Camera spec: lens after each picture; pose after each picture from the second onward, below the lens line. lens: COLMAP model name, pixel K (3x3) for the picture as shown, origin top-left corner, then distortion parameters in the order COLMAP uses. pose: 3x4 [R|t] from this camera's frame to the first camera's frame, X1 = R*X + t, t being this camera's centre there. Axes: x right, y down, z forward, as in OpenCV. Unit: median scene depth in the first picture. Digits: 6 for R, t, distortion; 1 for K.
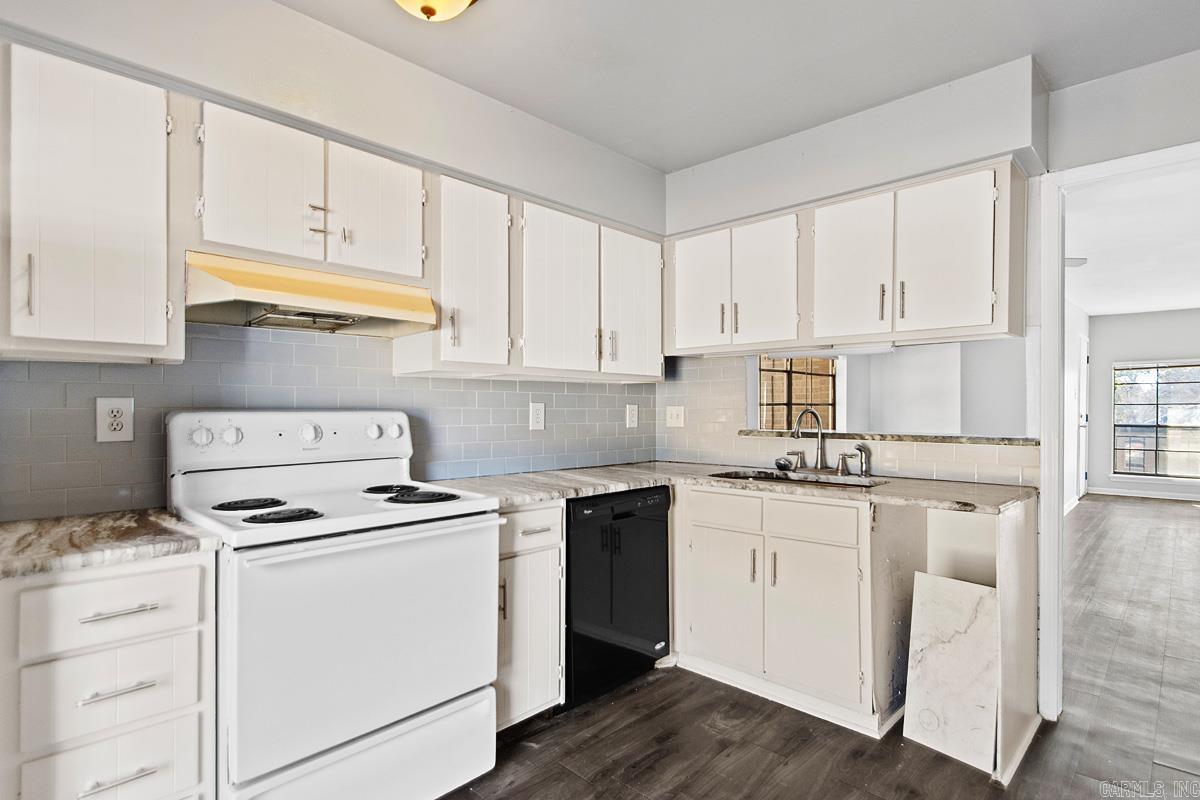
lens RADIAL K [[541.8, 0, 600.6], [0, 541.8, 416.8], [0, 0, 1]] dist [-0.000850, -0.000189]
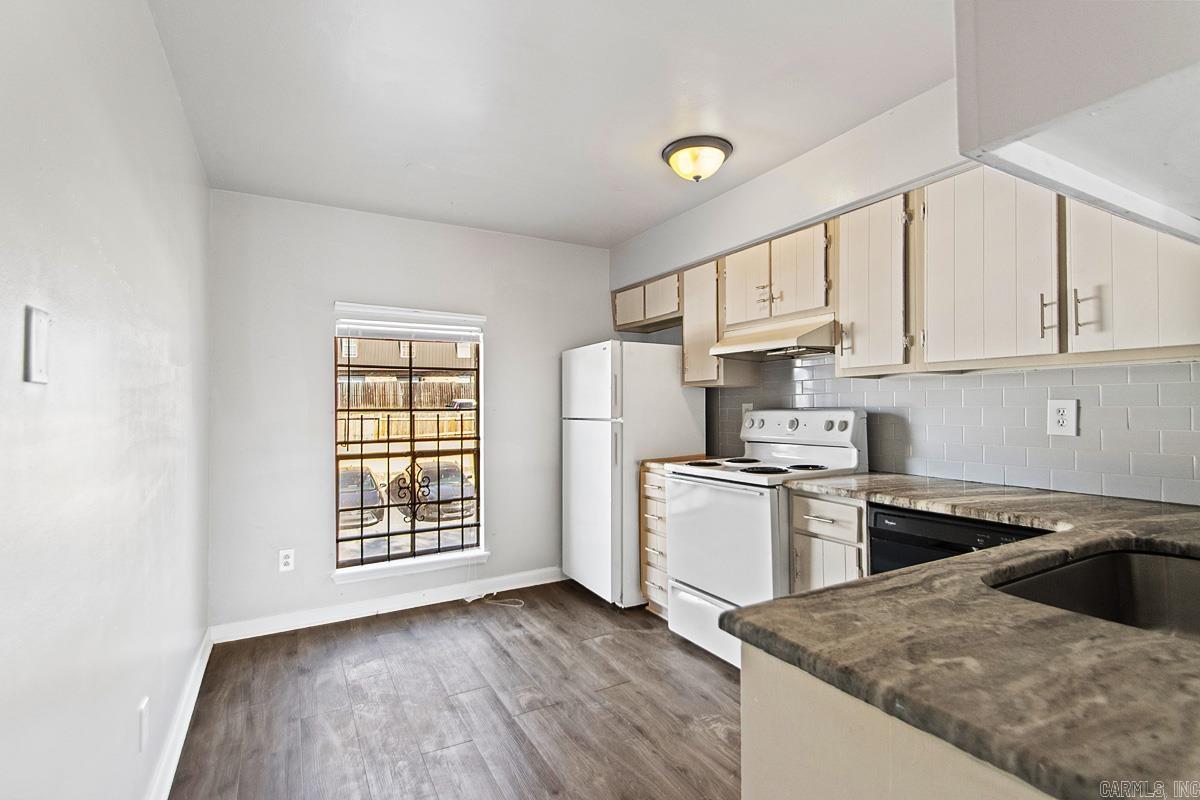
lens RADIAL K [[556.7, 0, 611.9], [0, 556.7, 405.2], [0, 0, 1]] dist [0.000274, -0.000790]
pose [[-0.212357, 0.000862, -0.977192, 0.981083], [-0.000964, 0.999999, 0.001091, -0.022957], [0.977192, 0.001174, -0.212356, 0.729965]]
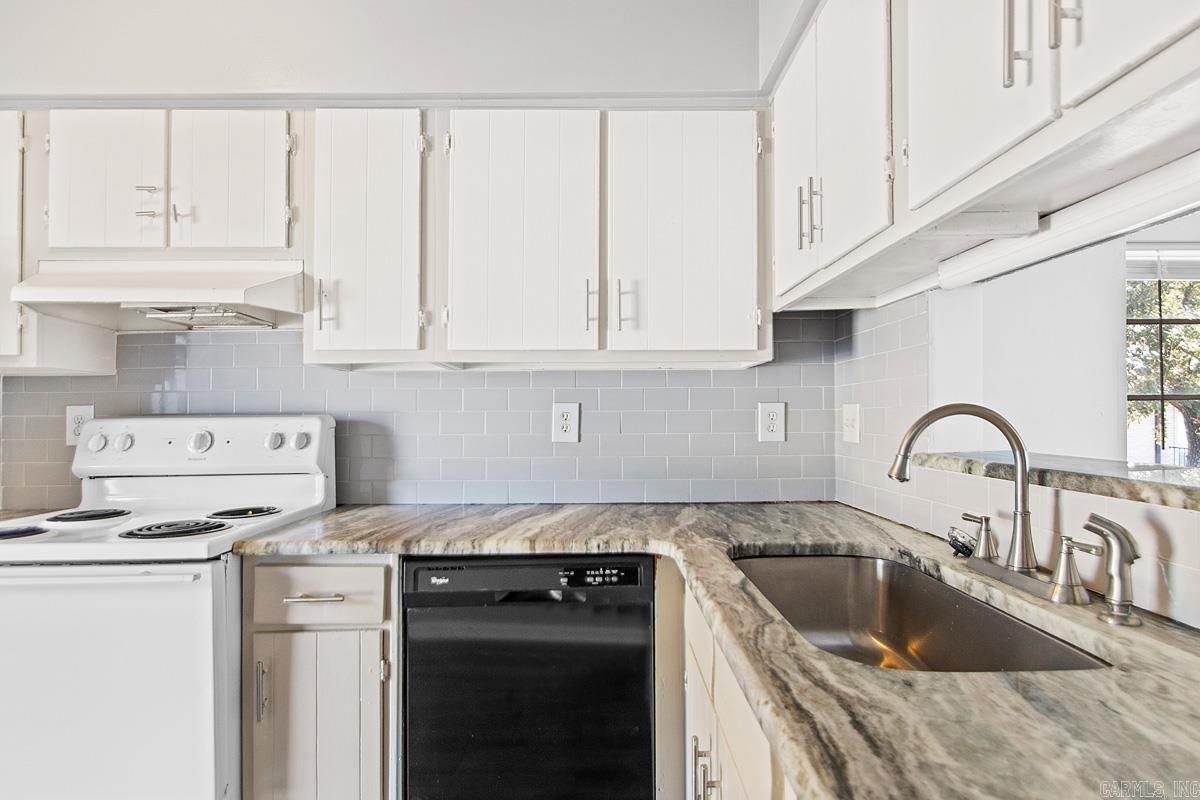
lens RADIAL K [[635.0, 0, 600.8], [0, 635.0, 409.7], [0, 0, 1]] dist [0.032473, -0.023111]
pose [[0.742881, -0.008674, -0.669367, 0.581231], [-0.000675, 0.999906, -0.013706, -0.007755], [0.669423, 0.010634, 0.742805, 0.571949]]
